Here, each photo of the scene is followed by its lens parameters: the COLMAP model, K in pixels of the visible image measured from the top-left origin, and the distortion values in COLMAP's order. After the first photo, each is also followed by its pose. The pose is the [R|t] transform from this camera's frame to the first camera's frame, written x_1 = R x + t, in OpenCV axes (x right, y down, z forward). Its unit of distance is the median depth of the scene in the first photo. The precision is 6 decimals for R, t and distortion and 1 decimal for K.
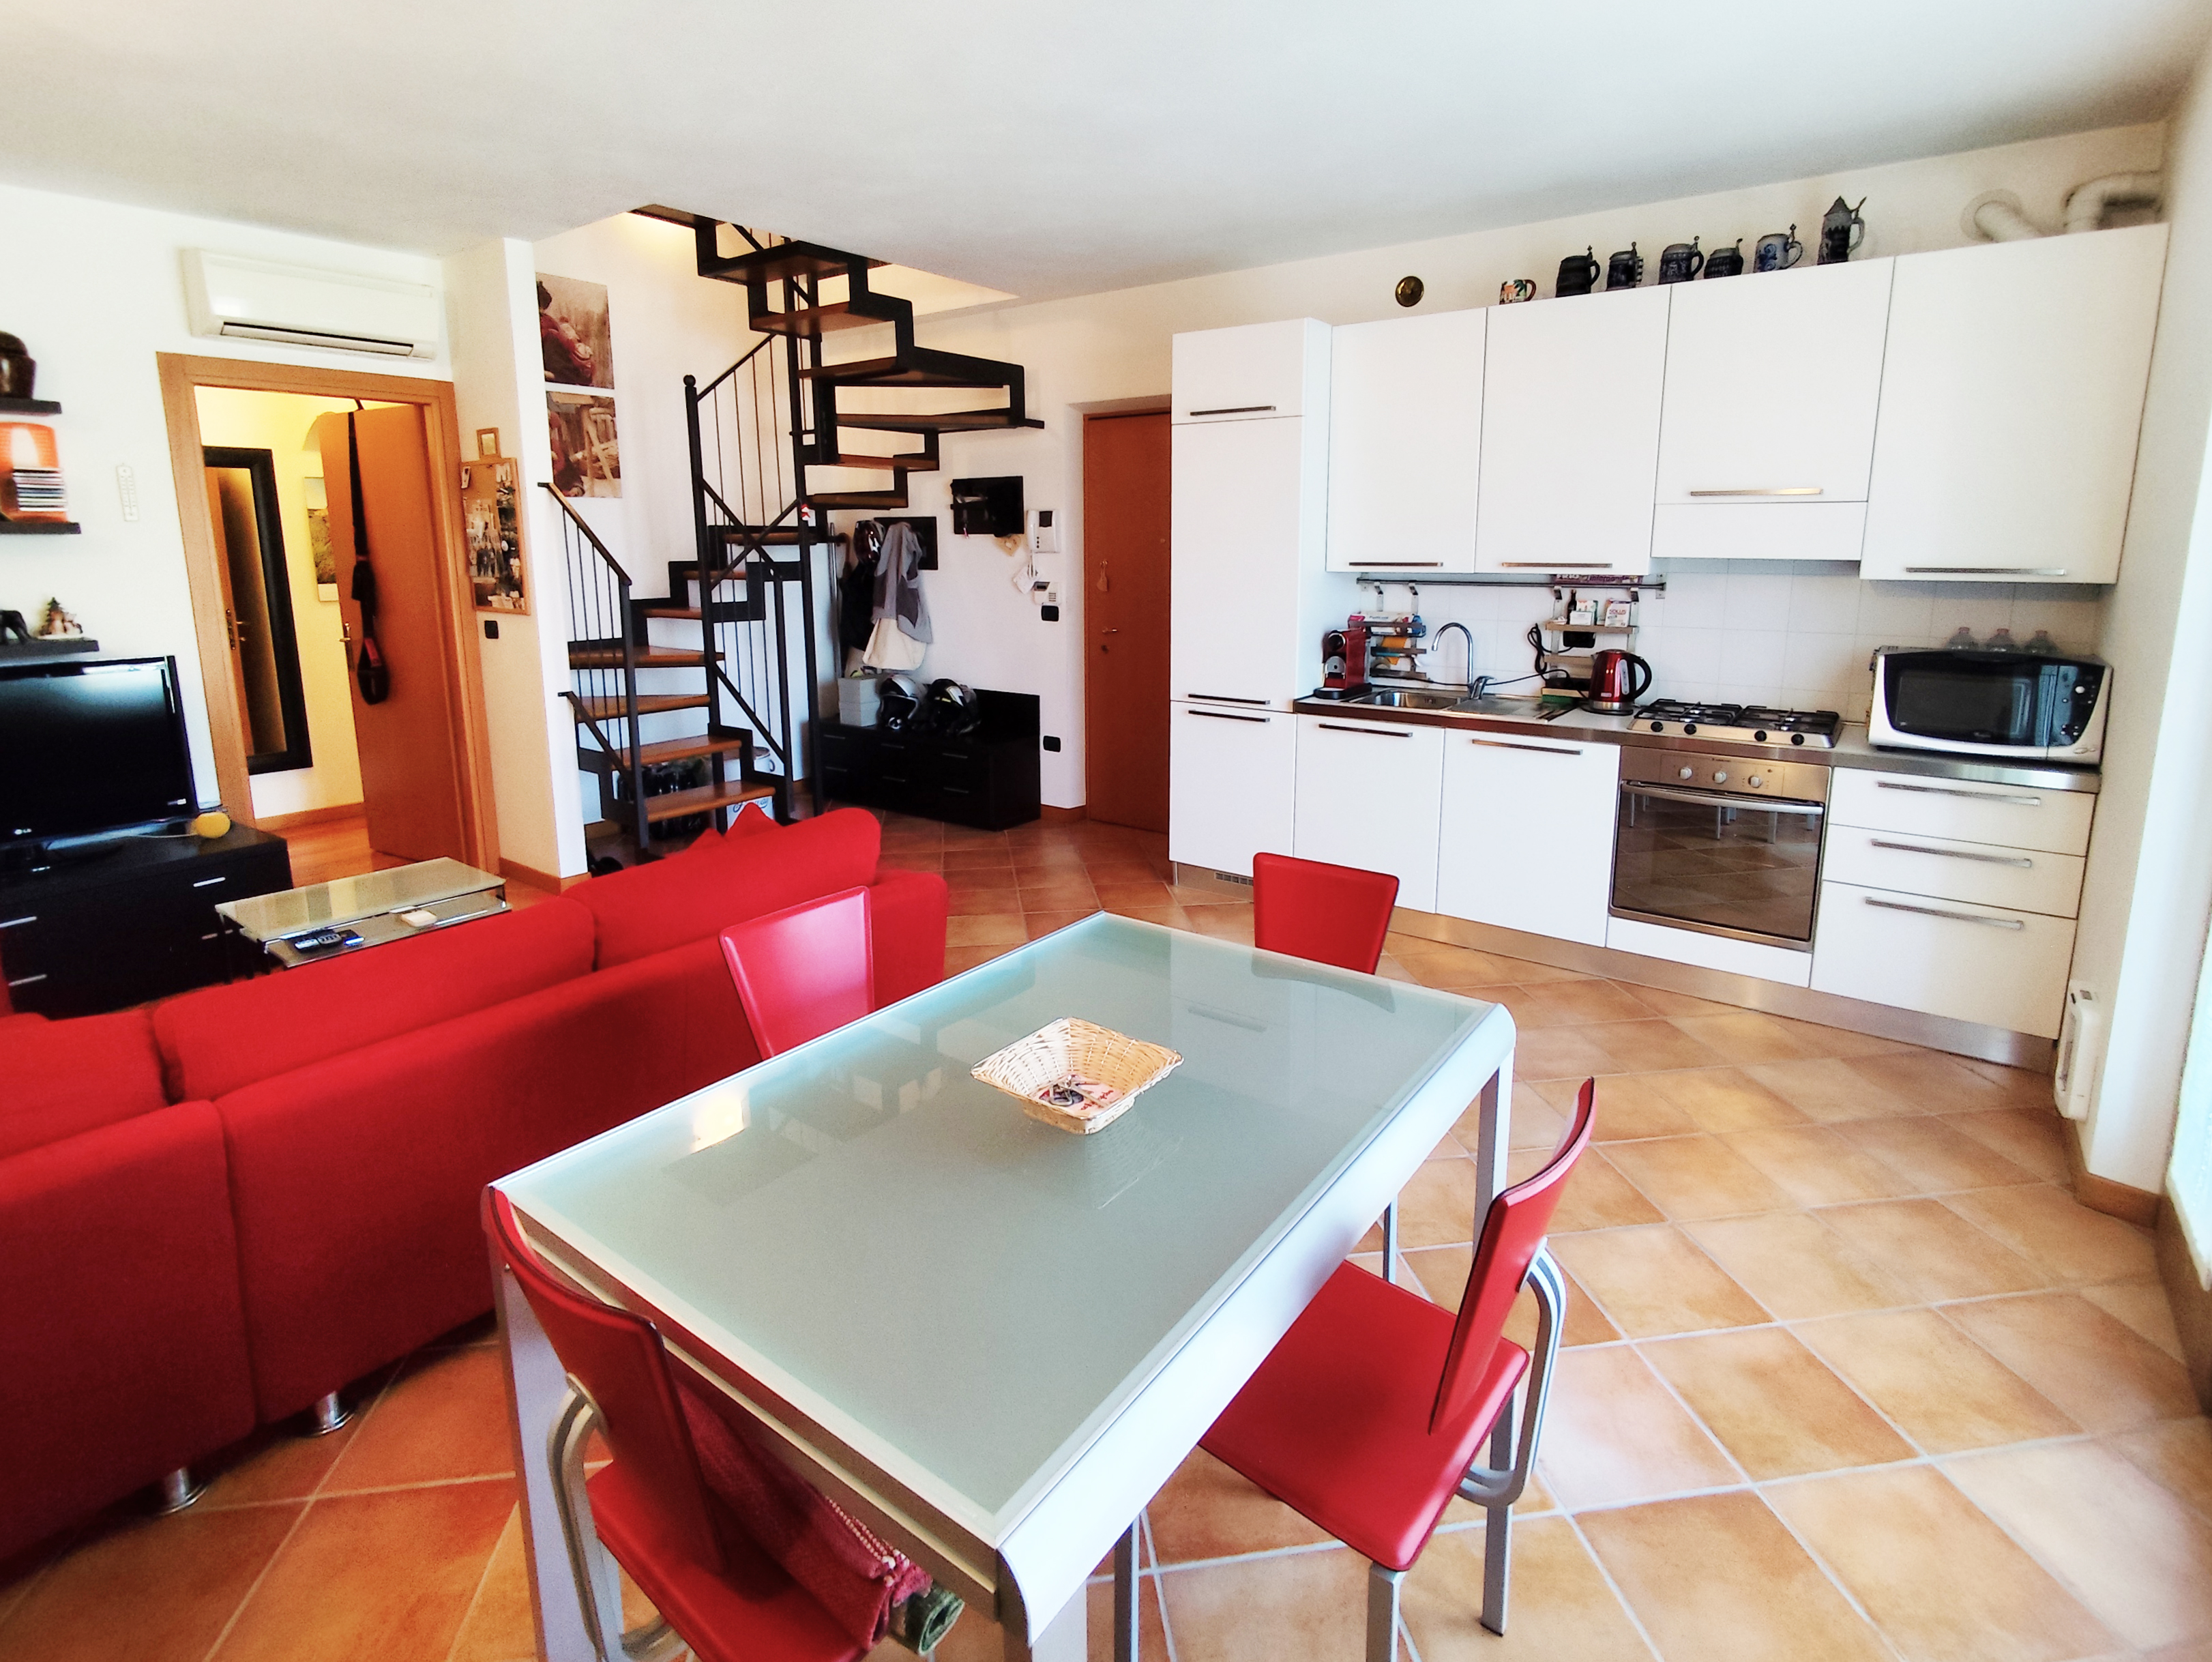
lens RADIAL K [[1098.7, 0, 1110.4], [0, 1098.7, 726.2], [0, 0, 1]] dist [-0.016146, 0.000573]
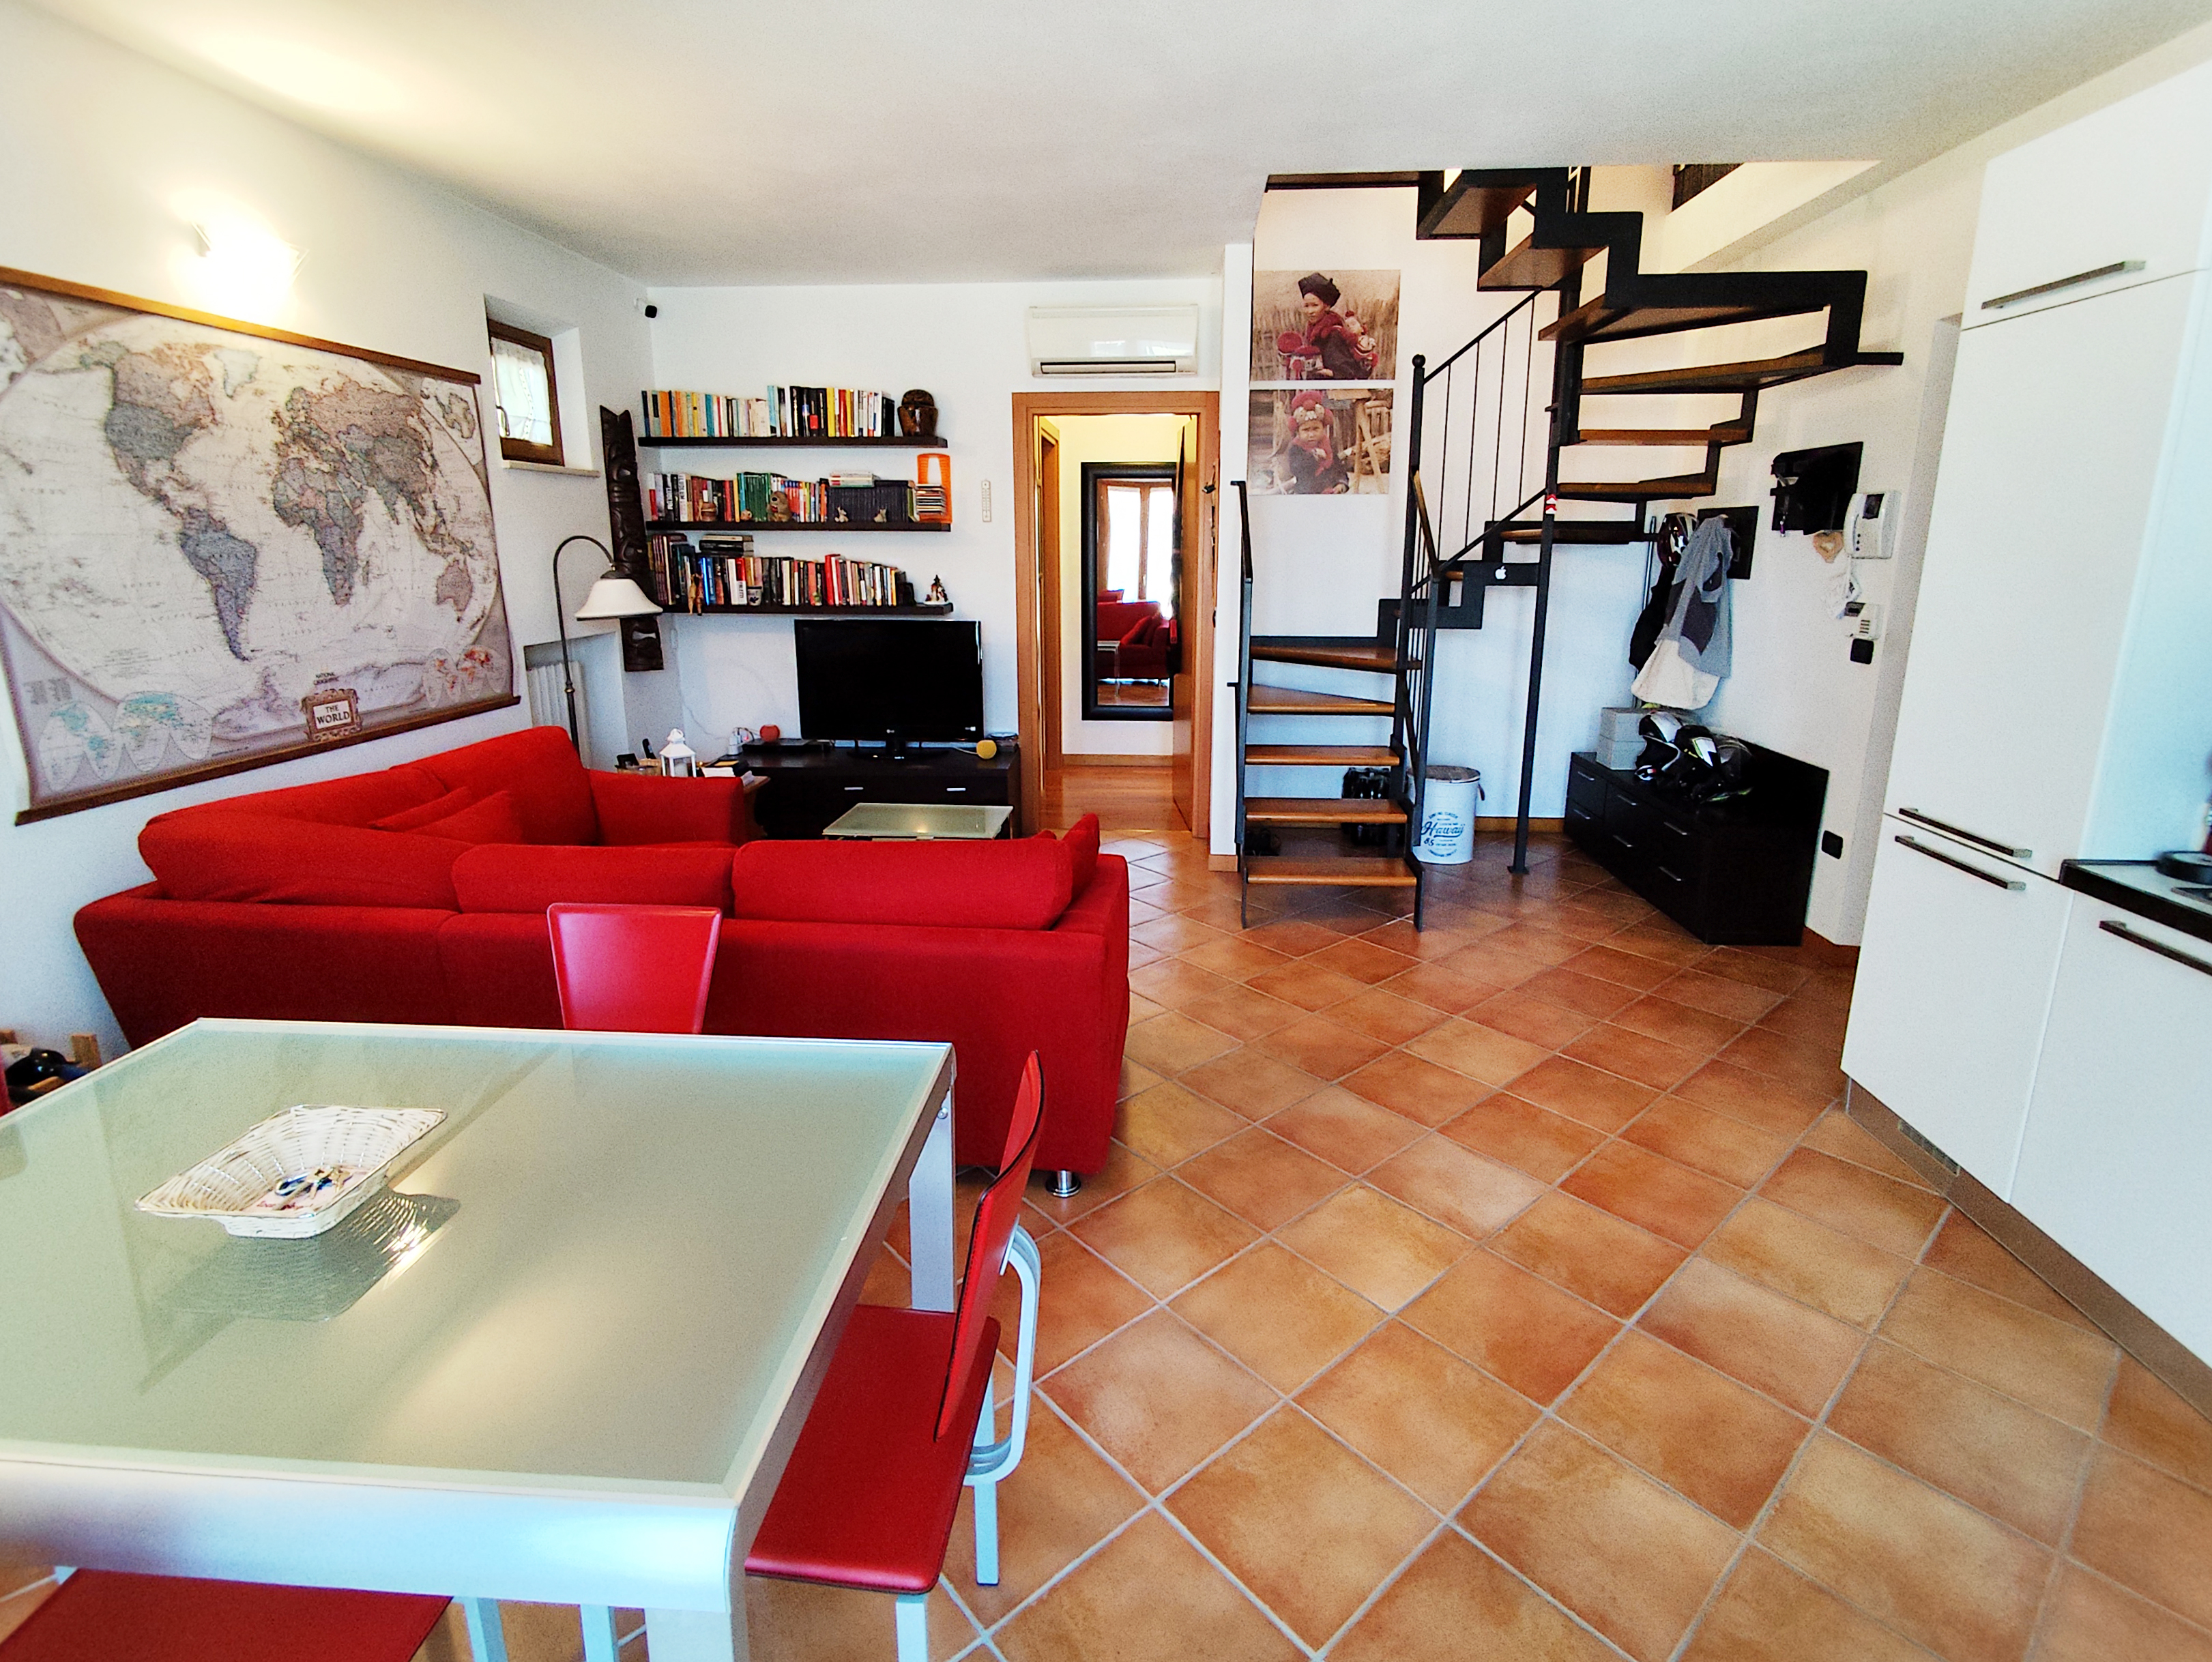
lens RADIAL K [[1074.6, 0, 1106.8], [0, 1074.6, 778.1], [0, 0, 1]] dist [-0.002647, -0.000375]
pose [[0.535246, 0.186406, -0.823872, 0.259196], [-0.142602, 0.981288, 0.129378, -0.048527], [0.832572, 0.048237, 0.551812, 0.280322]]
